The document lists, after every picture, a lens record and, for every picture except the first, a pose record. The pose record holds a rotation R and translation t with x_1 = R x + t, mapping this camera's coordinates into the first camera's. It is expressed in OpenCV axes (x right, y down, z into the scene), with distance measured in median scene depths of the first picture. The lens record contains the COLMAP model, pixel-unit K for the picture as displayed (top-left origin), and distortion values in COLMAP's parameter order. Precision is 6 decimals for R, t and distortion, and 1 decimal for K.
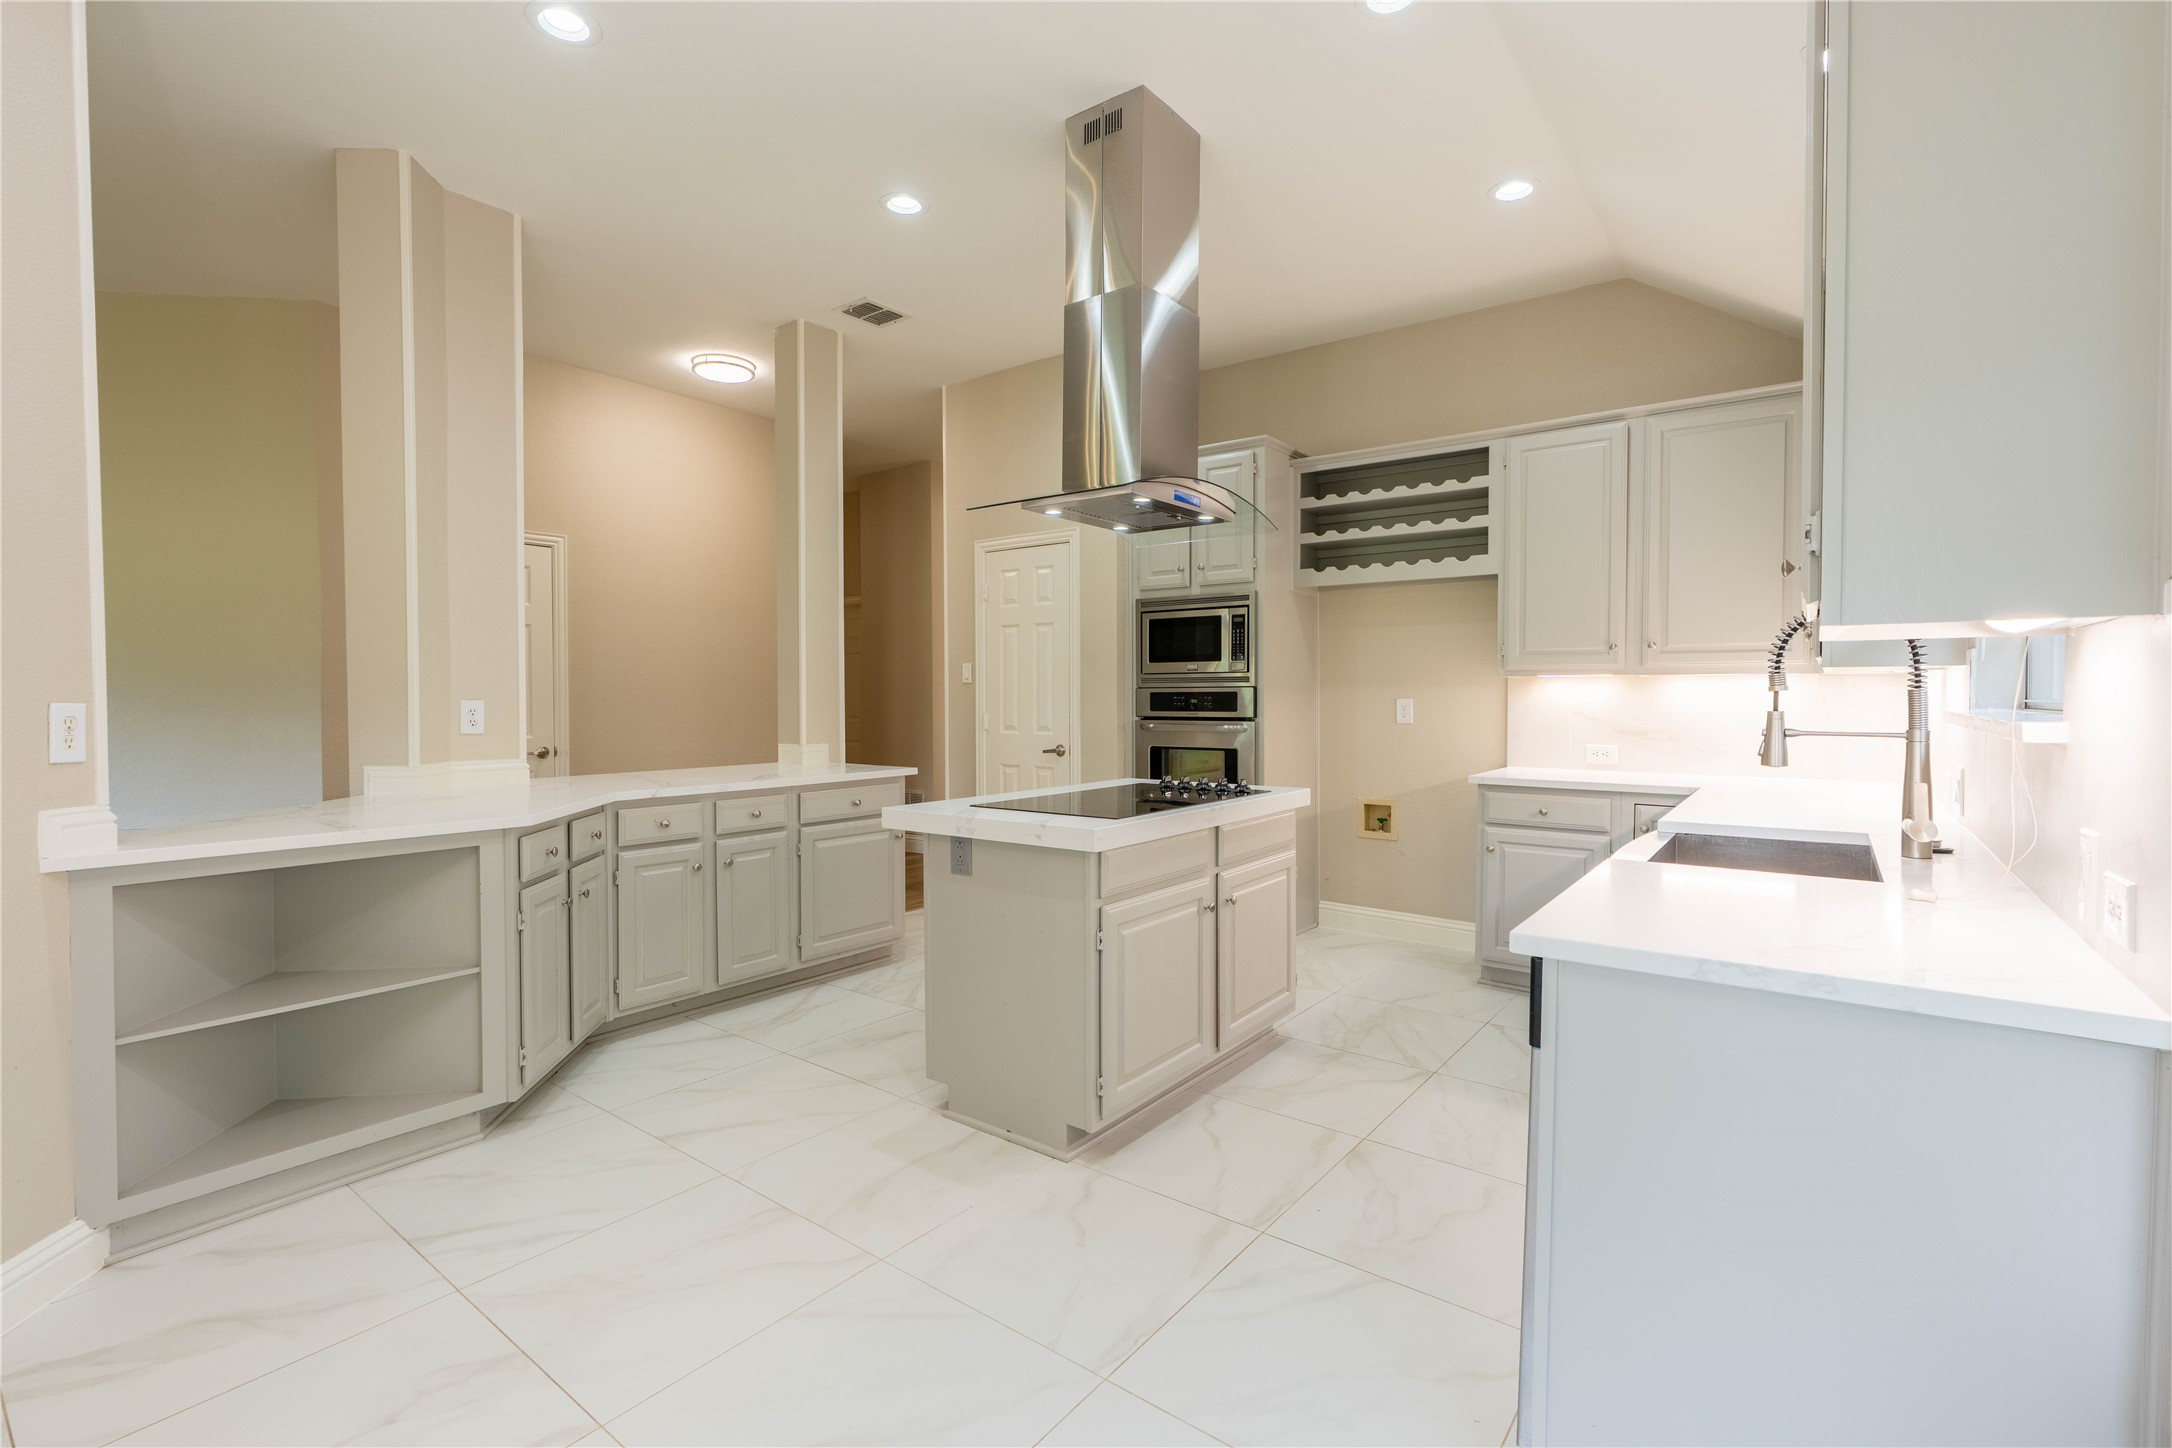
lens RADIAL K [[976.2, 0, 1081.1], [0, 976.2, 719.5], [0, 0, 1]] dist [0.000315, 0.000517]
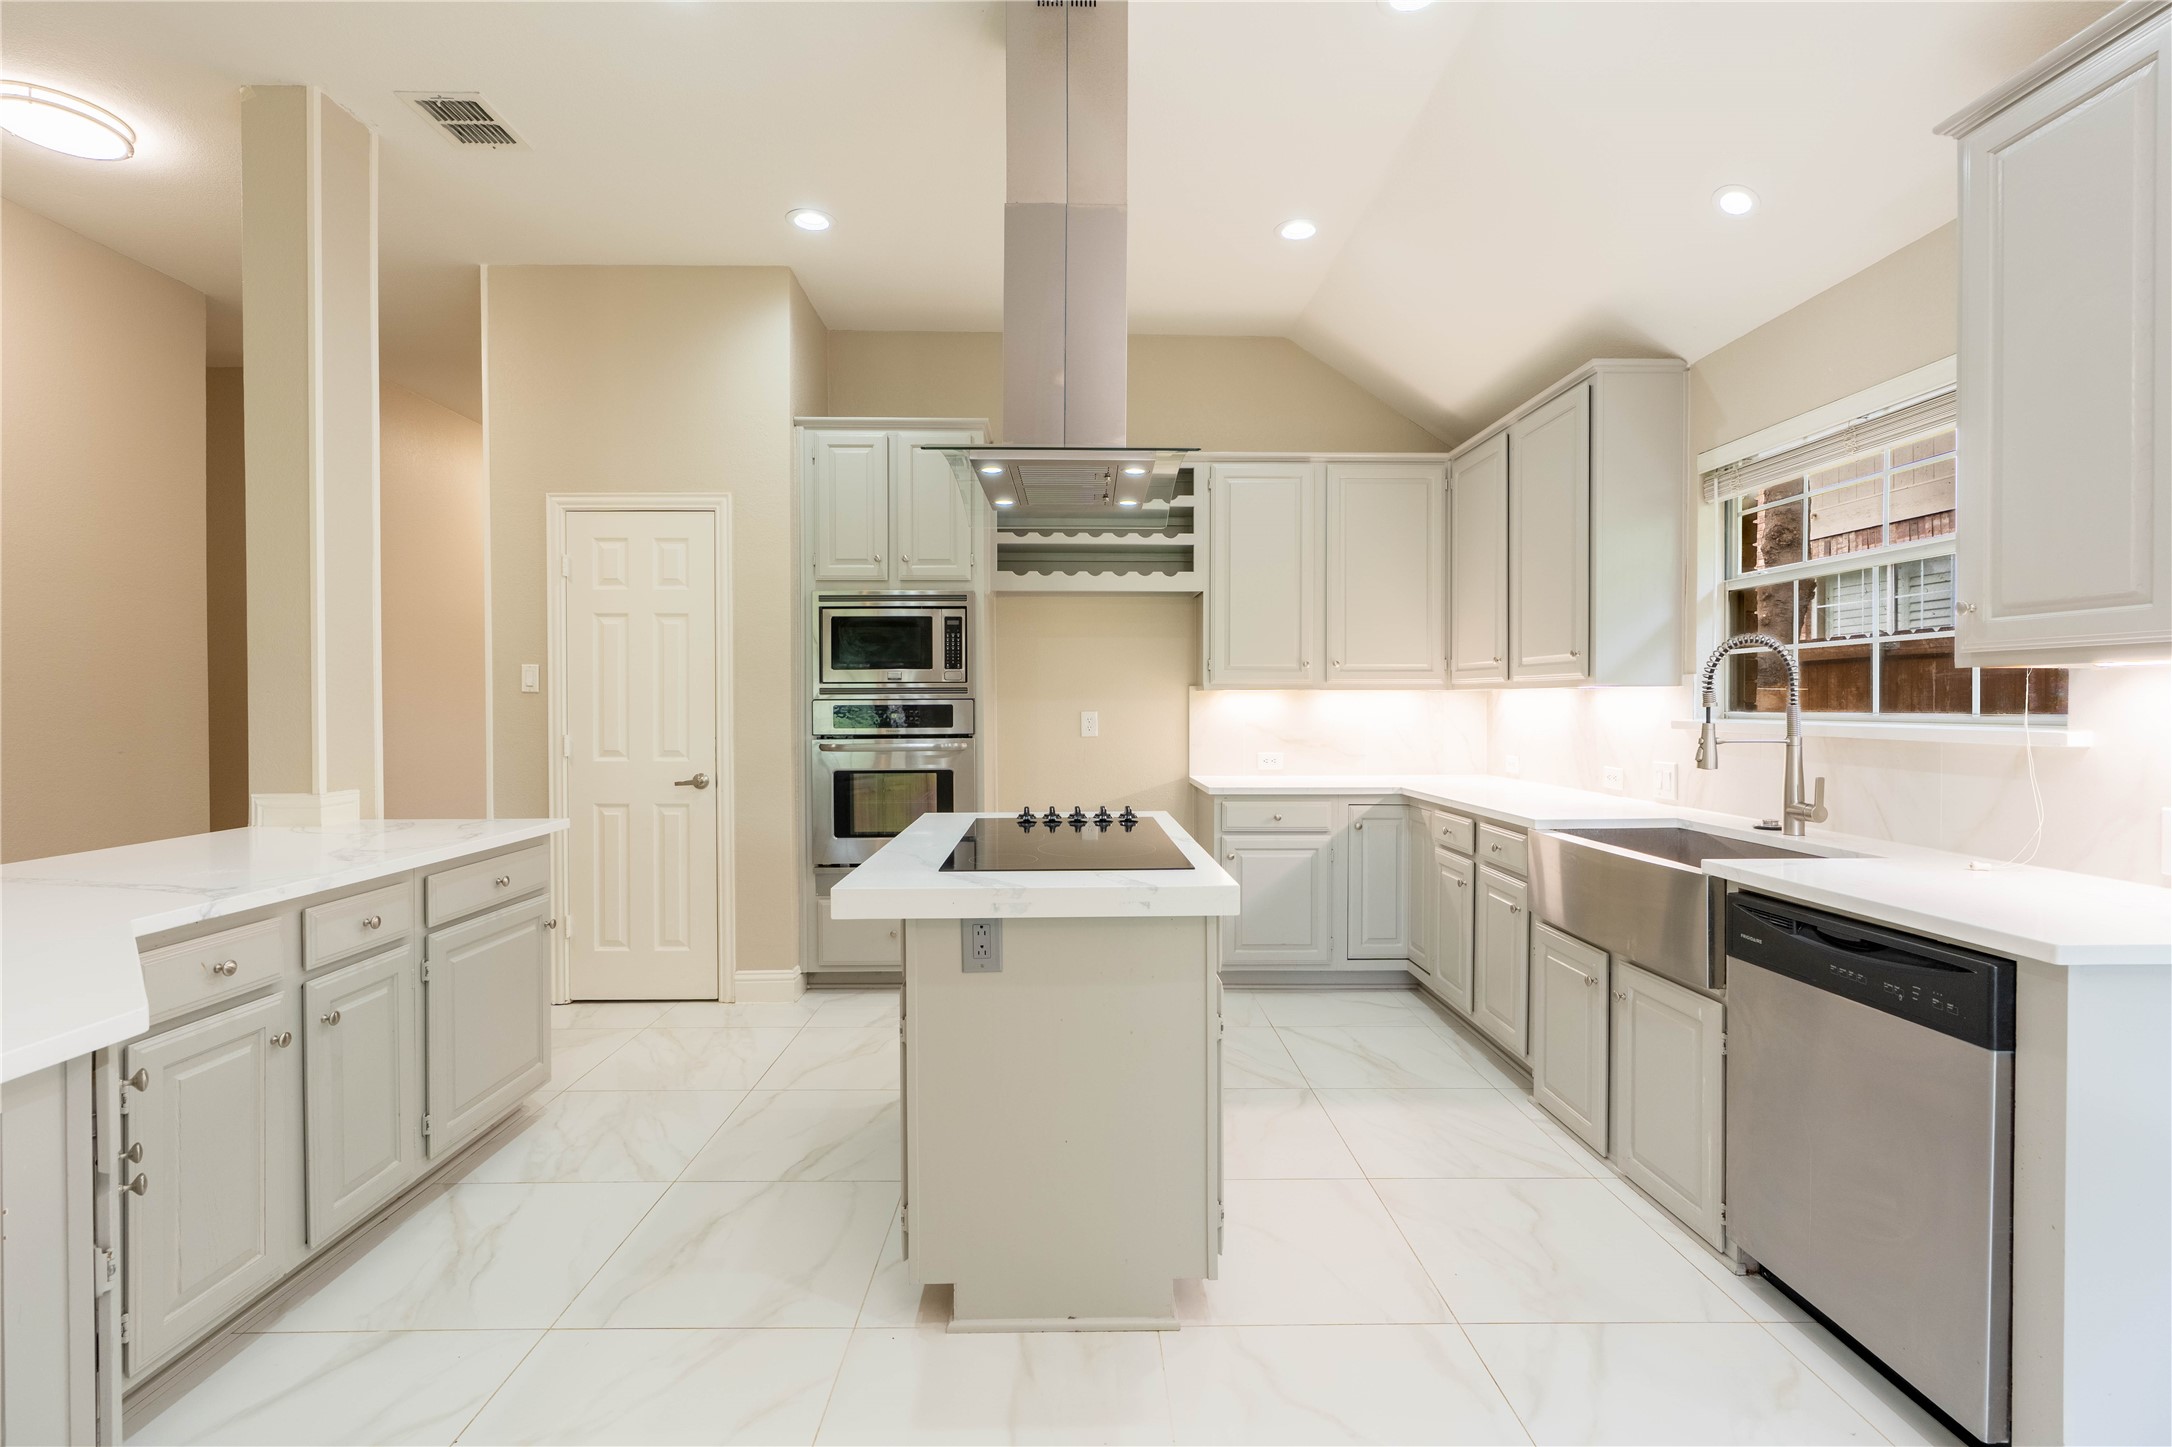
lens RADIAL K [[976.2, 0, 1081.7], [0, 976.2, 714.0], [0, 0, 1]] dist [0.000315, 0.000517]
pose [[0.784368, -0.007425, 0.620252, -0.306307], [0.016745, 0.999817, -0.009206, -0.010515], [-0.620070, 0.017607, 0.784349, 0.252230]]
